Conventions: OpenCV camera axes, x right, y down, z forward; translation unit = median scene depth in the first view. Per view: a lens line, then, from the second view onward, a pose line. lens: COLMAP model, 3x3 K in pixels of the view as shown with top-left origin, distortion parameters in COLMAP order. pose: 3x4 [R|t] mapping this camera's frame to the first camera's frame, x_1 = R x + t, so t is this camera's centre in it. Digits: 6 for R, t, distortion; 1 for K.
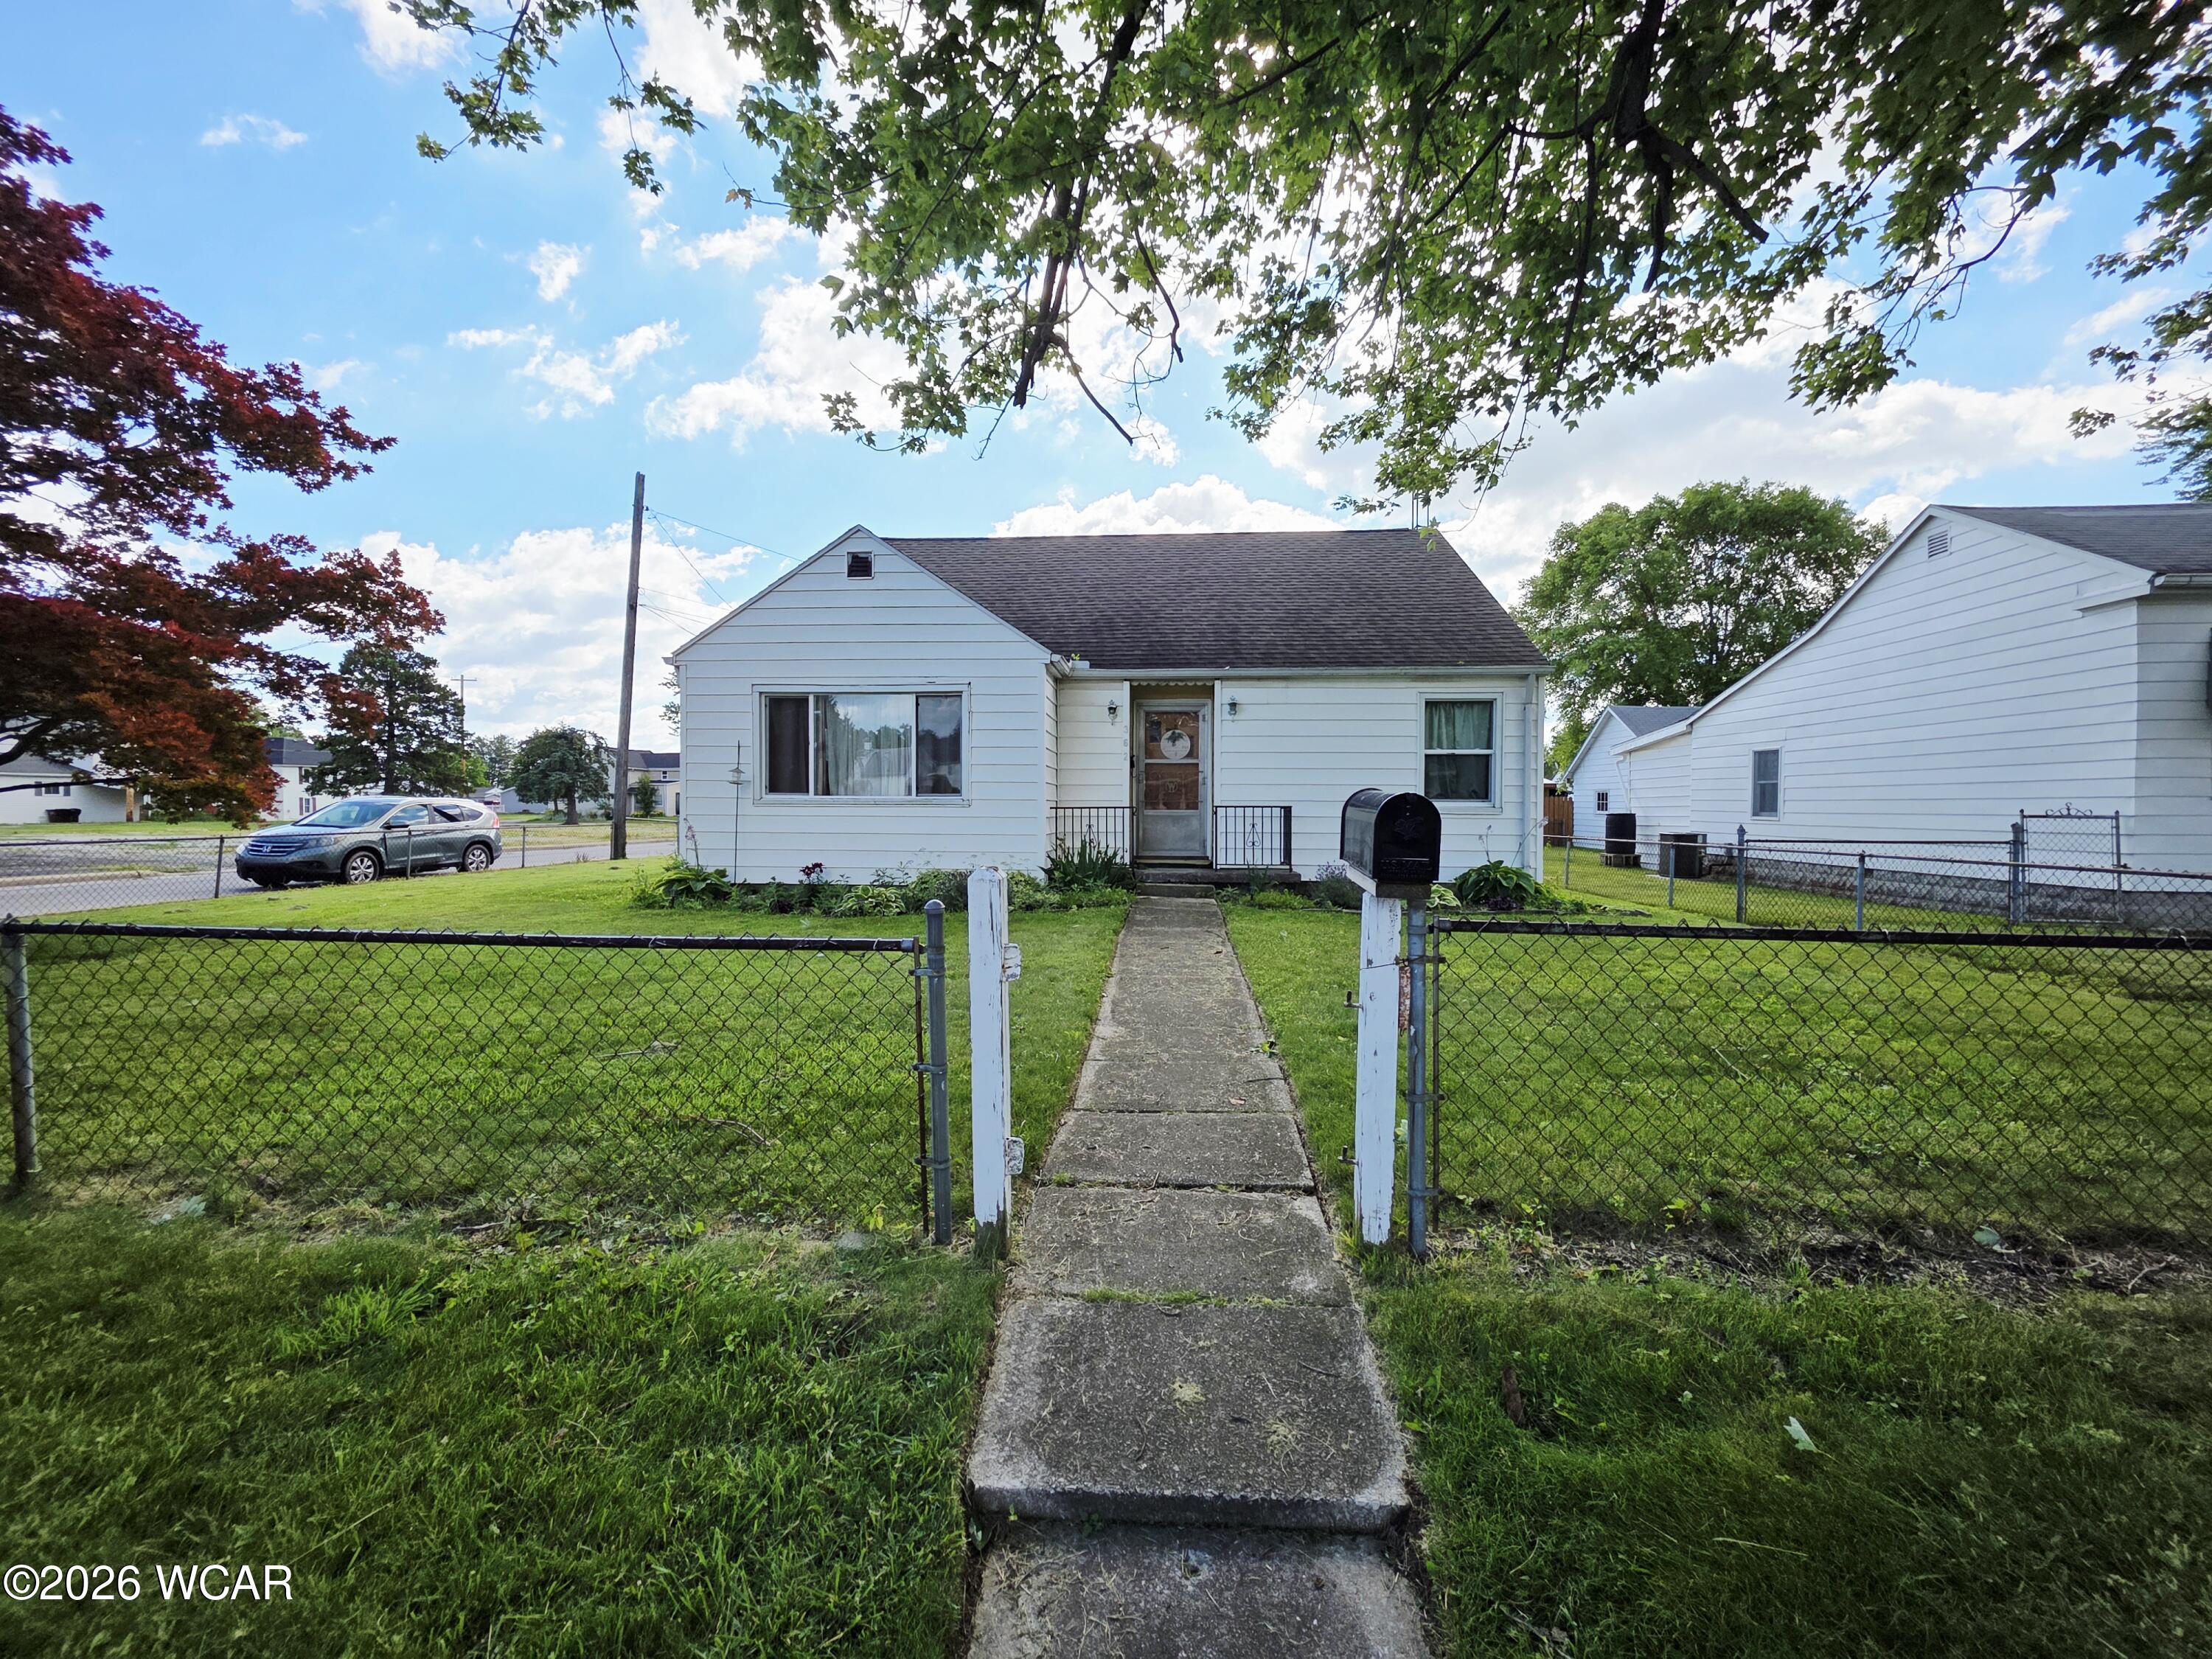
lens RADIAL K [[877.0, 0, 1100.0], [0, 877.0, 820.5], [0, 0, 1]] dist [0.000503, 0.000135]
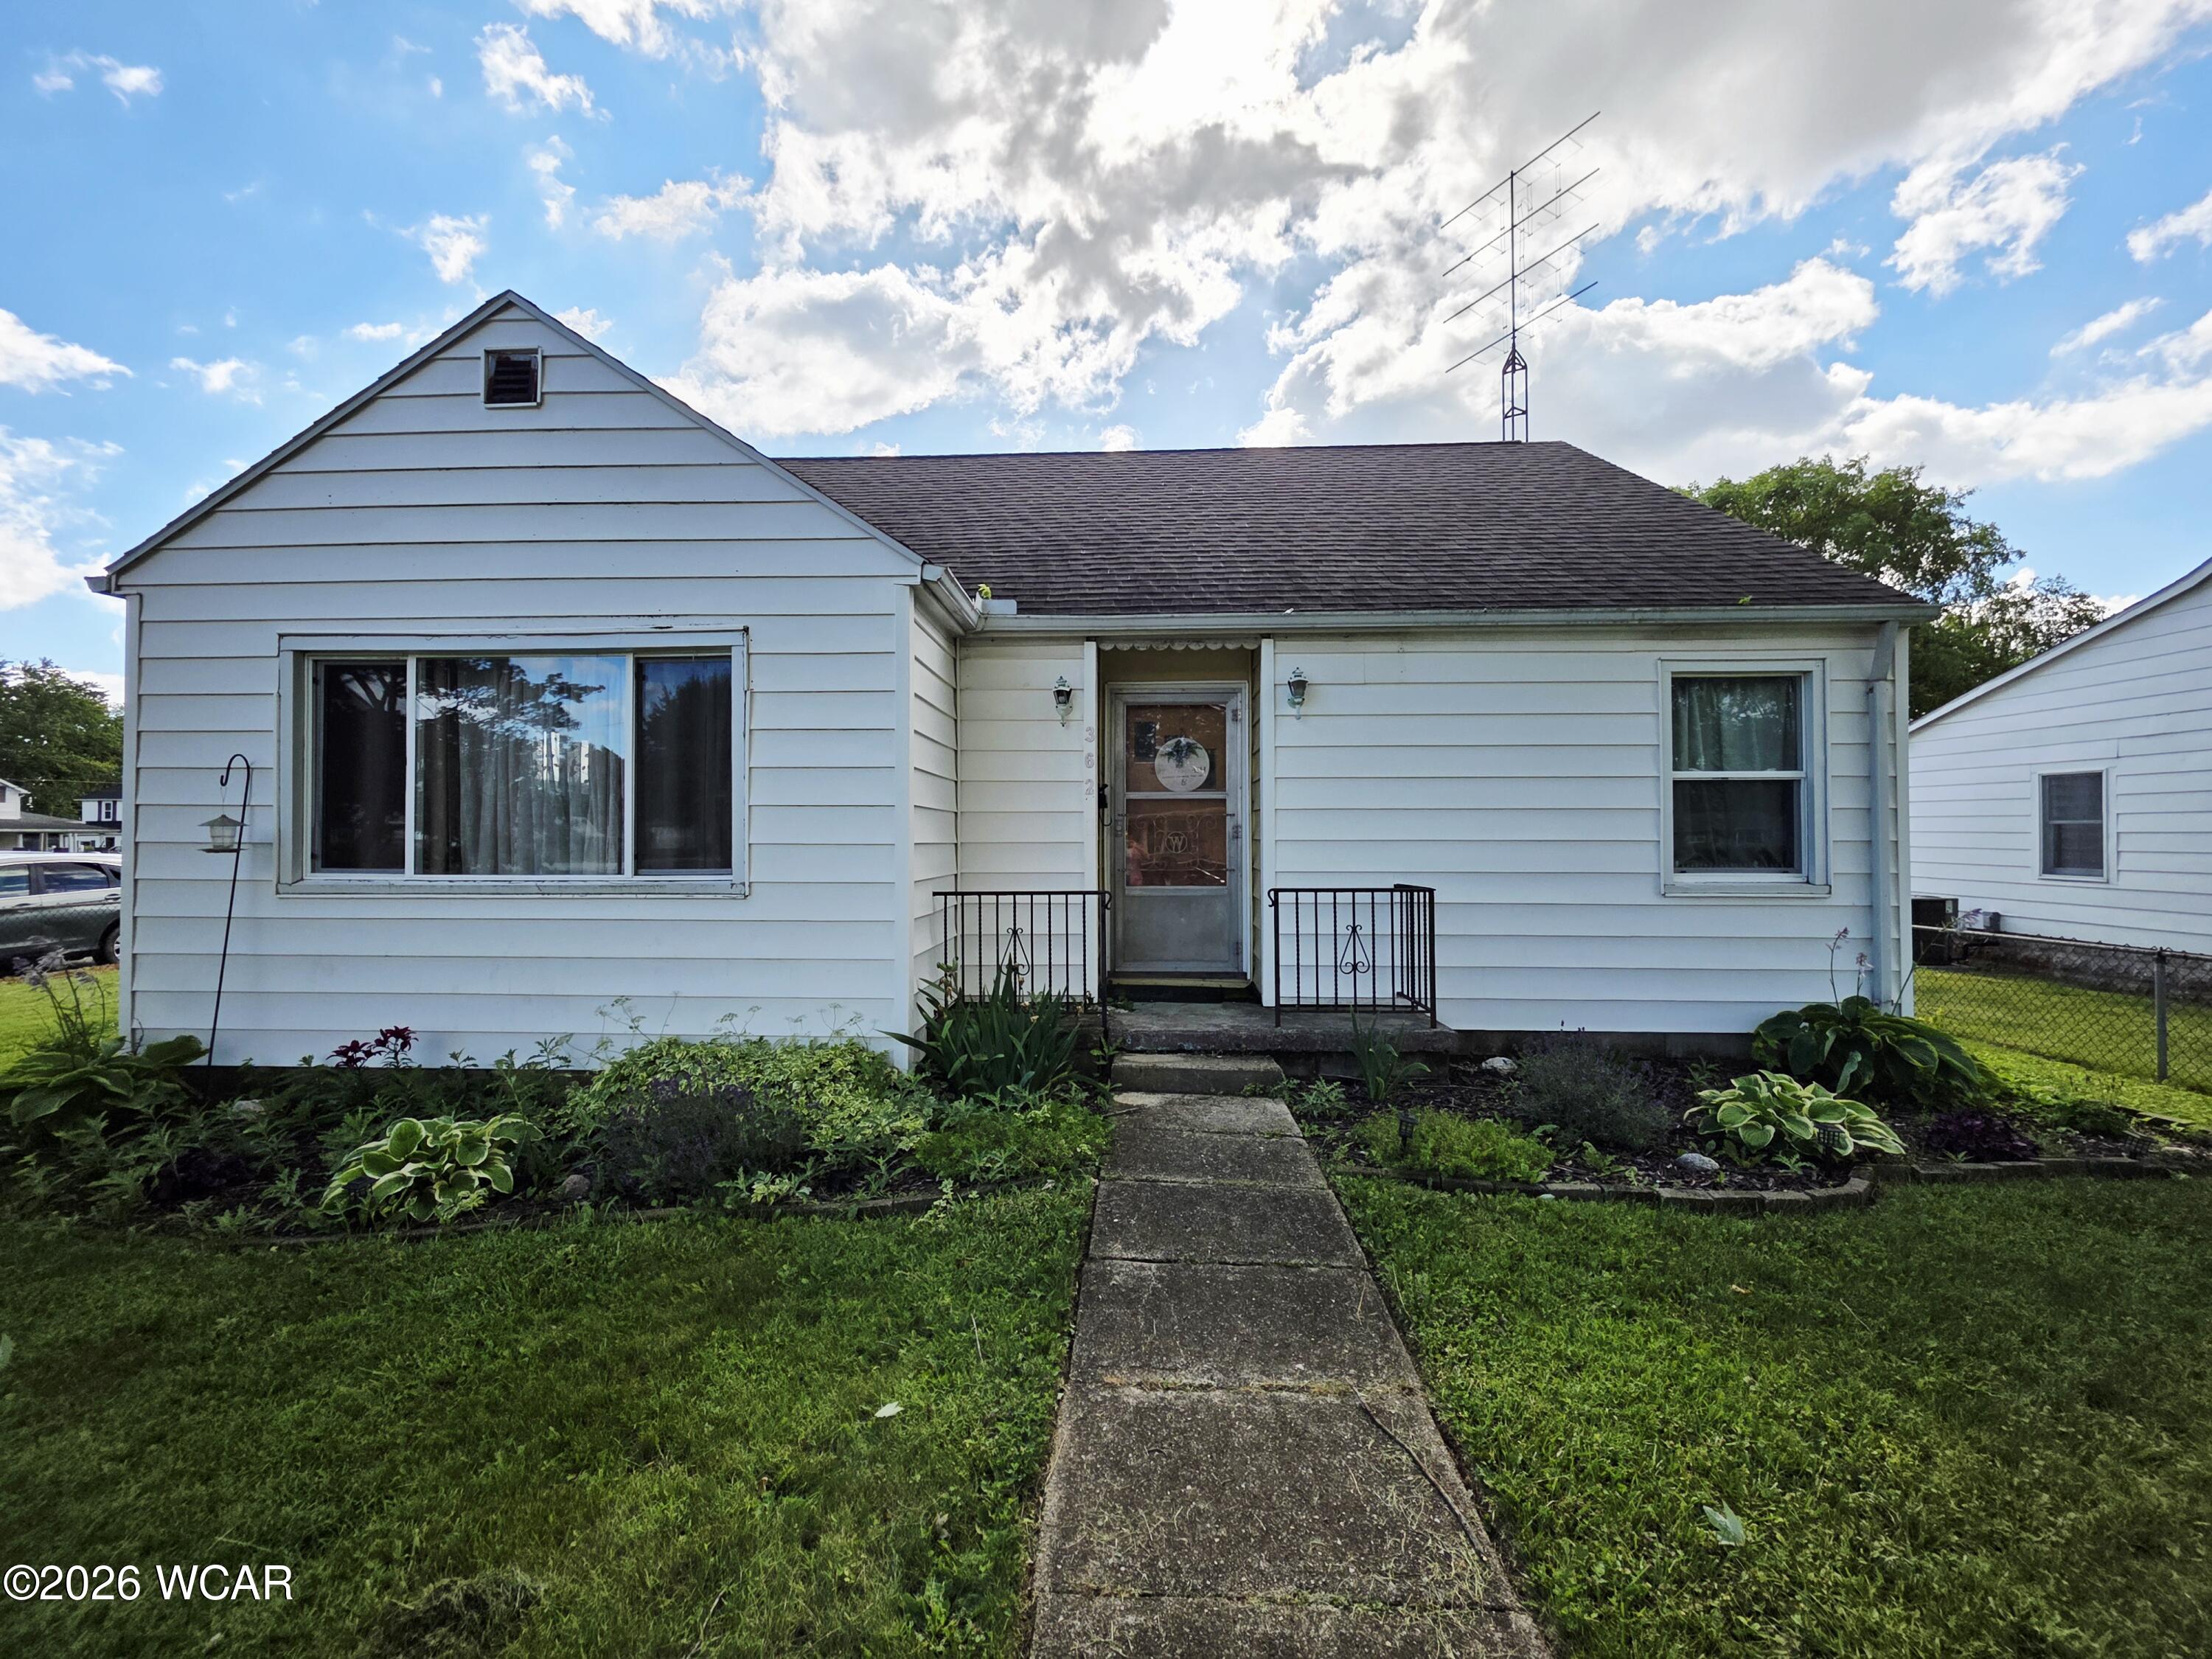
lens RADIAL K [[877.0, 0, 1100.0], [0, 877.0, 820.5], [0, 0, 1]] dist [0.000503, 0.000135]
pose [[0.999585, -0.005628, 0.028262, 0.020686], [0.006670, 0.999297, -0.036888, -0.034666], [-0.028035, 0.037061, 0.998920, 0.490897]]
